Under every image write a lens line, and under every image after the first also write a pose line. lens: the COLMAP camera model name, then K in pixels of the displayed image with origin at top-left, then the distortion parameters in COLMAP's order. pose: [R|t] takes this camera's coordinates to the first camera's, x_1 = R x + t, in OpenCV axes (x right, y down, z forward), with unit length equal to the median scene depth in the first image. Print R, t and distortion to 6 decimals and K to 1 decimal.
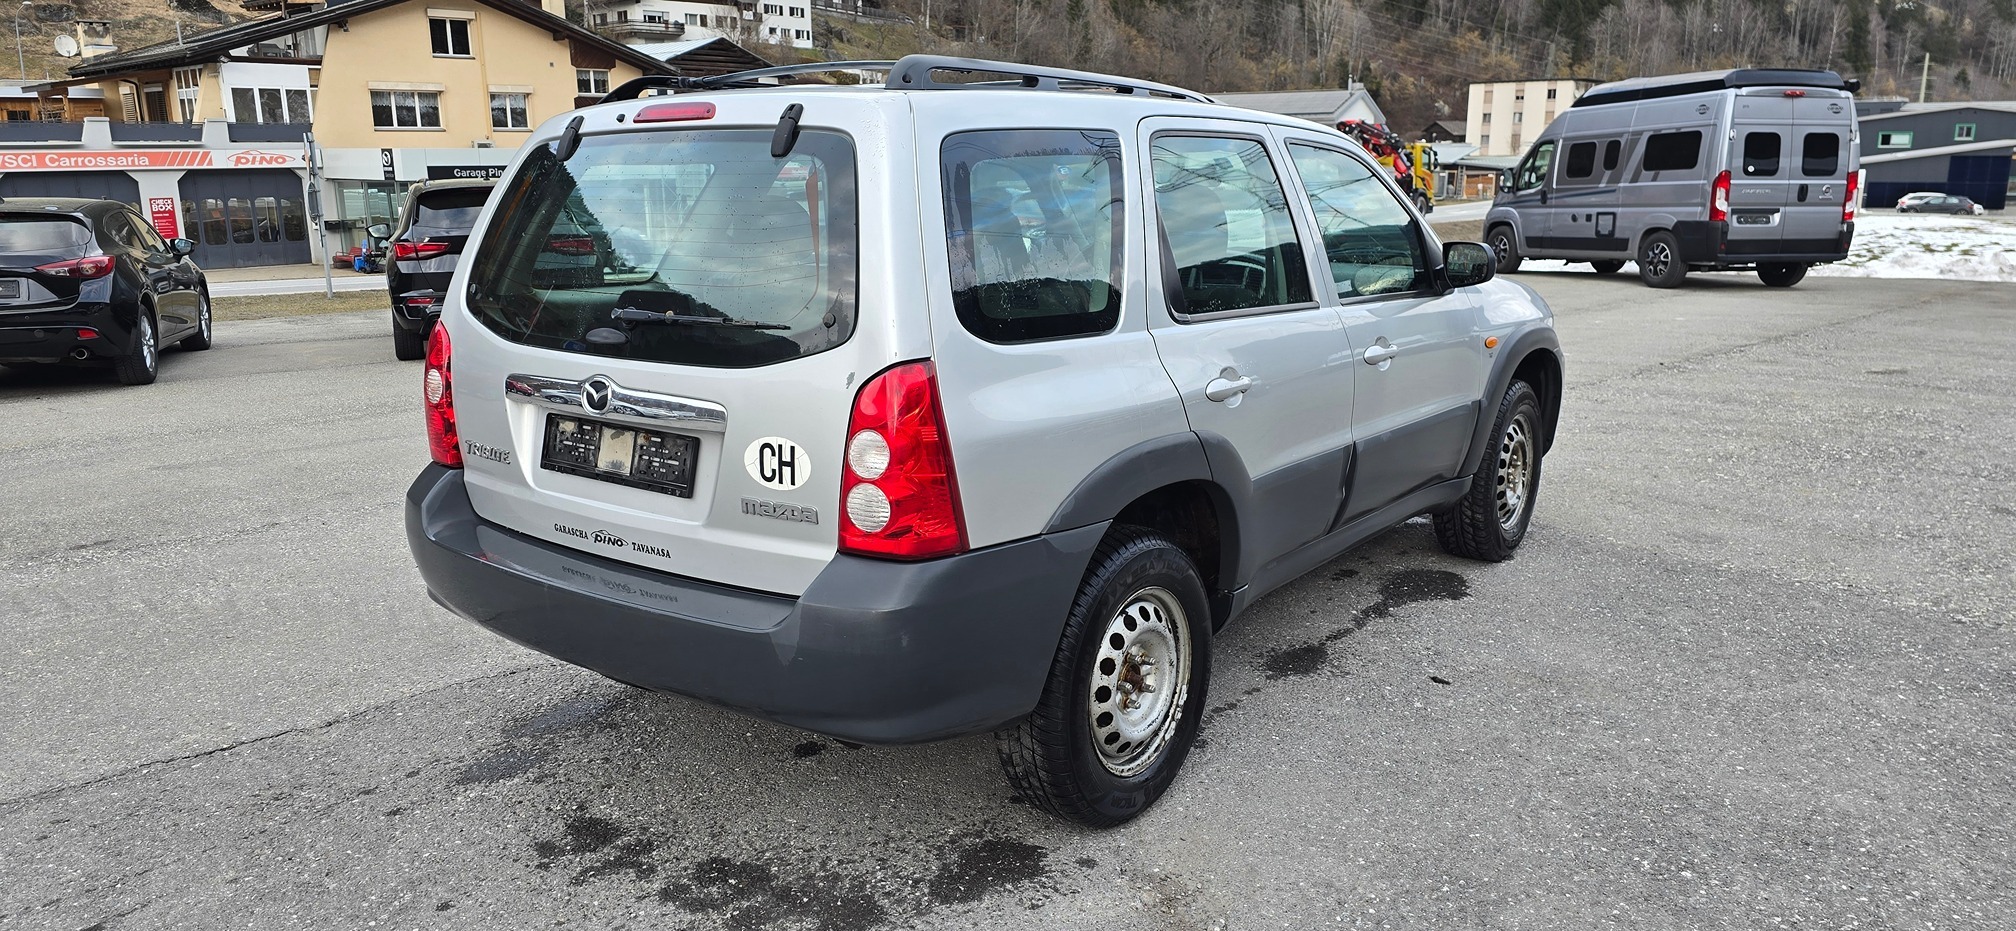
lens RADIAL K [[1337.2, 0, 1020.2], [0, 1337.2, 453.9], [0, 0, 1]] dist [0.074538, -0.073402]
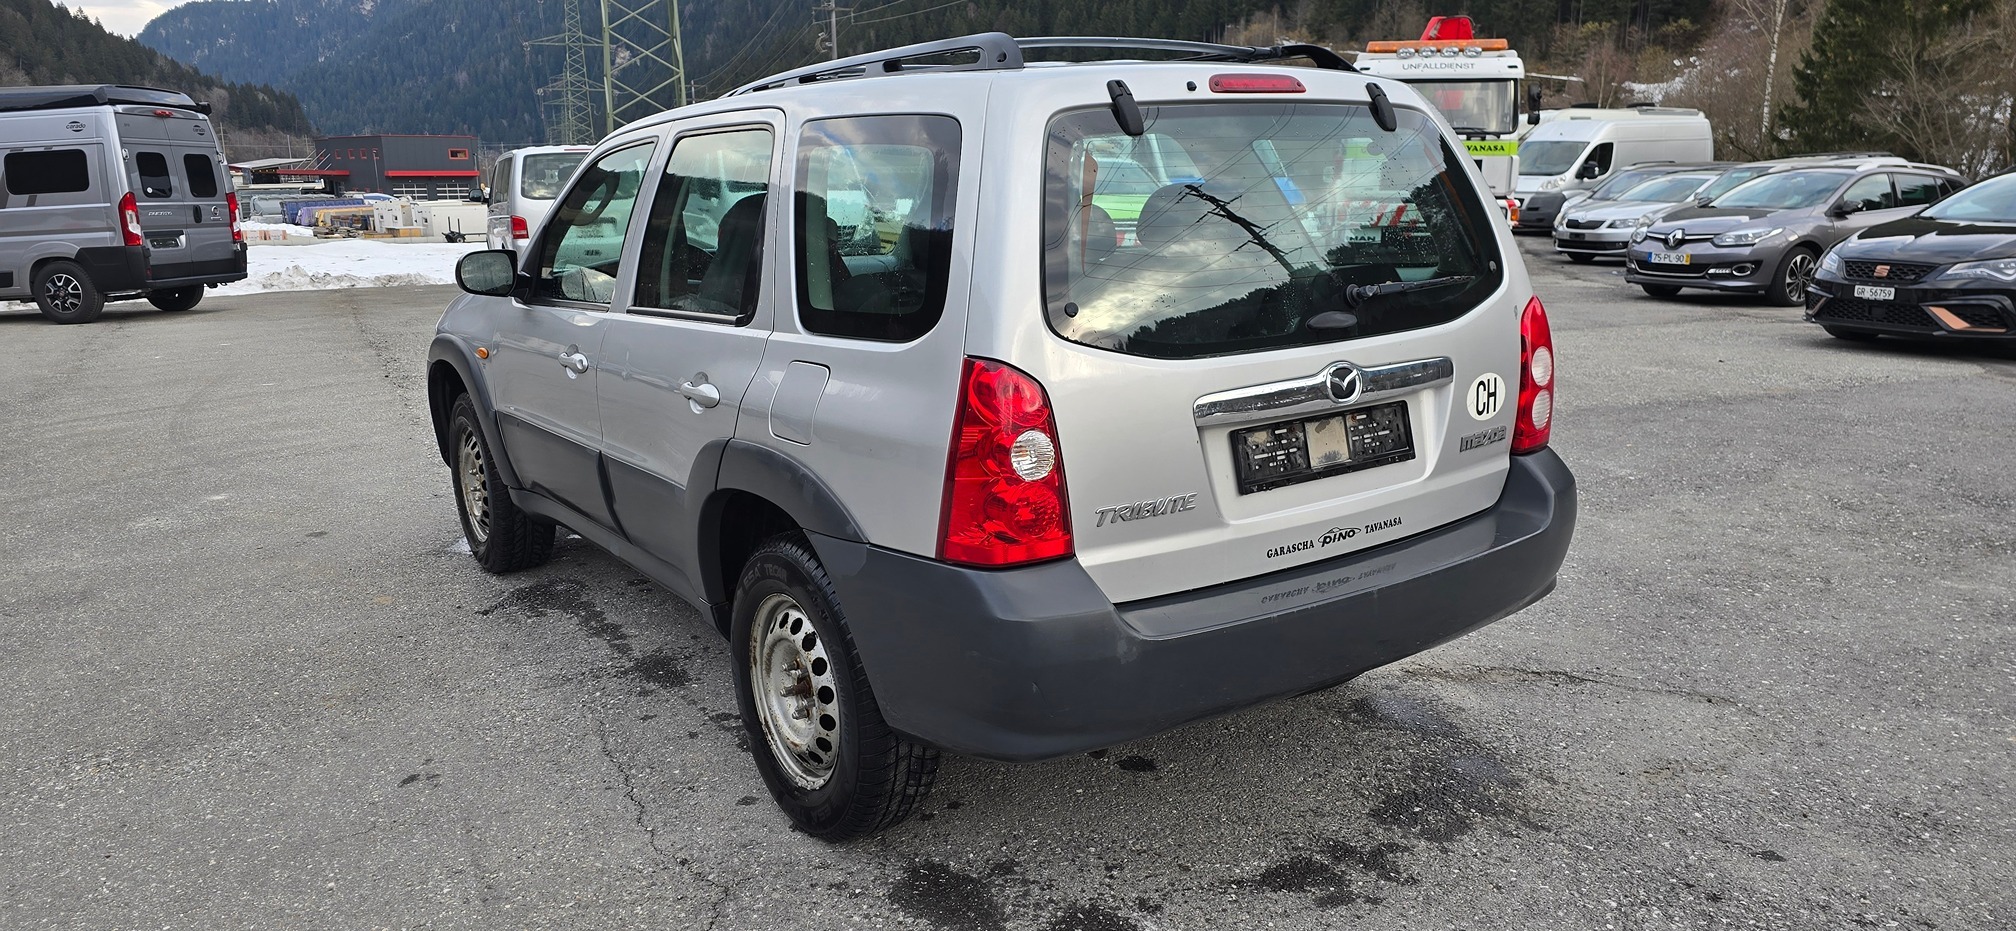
lens RADIAL K [[1328.7, 0, 1008.0], [0, 1328.7, 465.5], [0, 0, 1]] dist [0.076573, -0.070956]
pose [[0.312361, -0.204813, 0.927622, -1.239025], [0.215653, 0.966276, 0.140730, -0.166066], [-0.925162, 0.156086, 0.345995, 0.885829]]
